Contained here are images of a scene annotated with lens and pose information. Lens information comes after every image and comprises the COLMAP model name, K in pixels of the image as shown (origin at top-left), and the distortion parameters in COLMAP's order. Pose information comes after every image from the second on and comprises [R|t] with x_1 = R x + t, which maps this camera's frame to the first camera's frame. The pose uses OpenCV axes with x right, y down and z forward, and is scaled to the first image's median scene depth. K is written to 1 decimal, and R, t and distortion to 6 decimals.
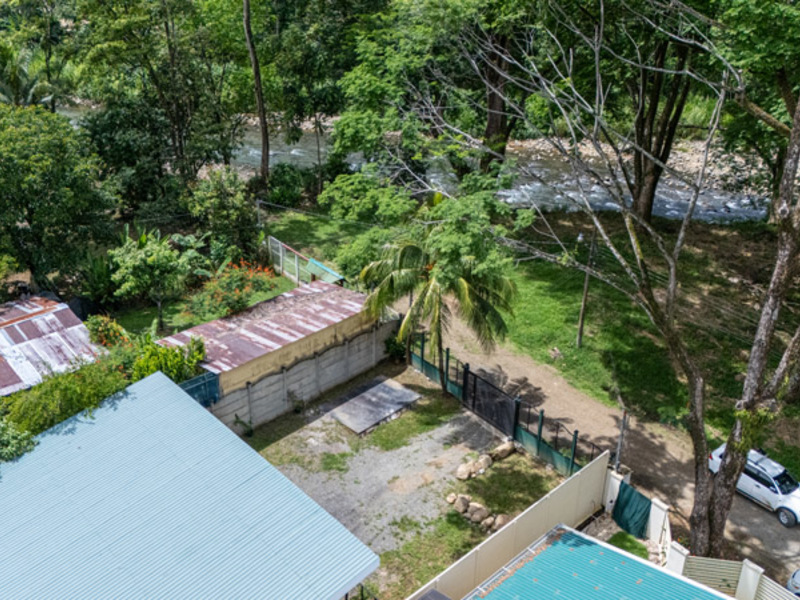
lens RADIAL K [[779.4, 0, 400.0], [0, 779.4, 300.0], [0, 0, 1]] dist [0.138584, -0.255111]
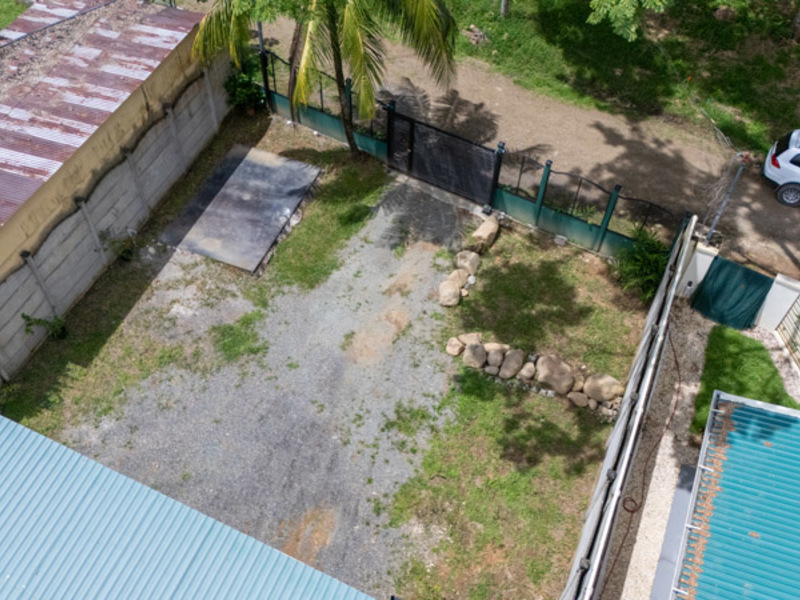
lens RADIAL K [[779.4, 0, 400.0], [0, 779.4, 300.0], [0, 0, 1]] dist [0.138584, -0.255111]
pose [[0.922925, -0.297451, 0.244403, -0.096860], [0.159793, 0.873556, 0.459746, -0.059206], [-0.350251, -0.385257, 0.853757, 0.437584]]
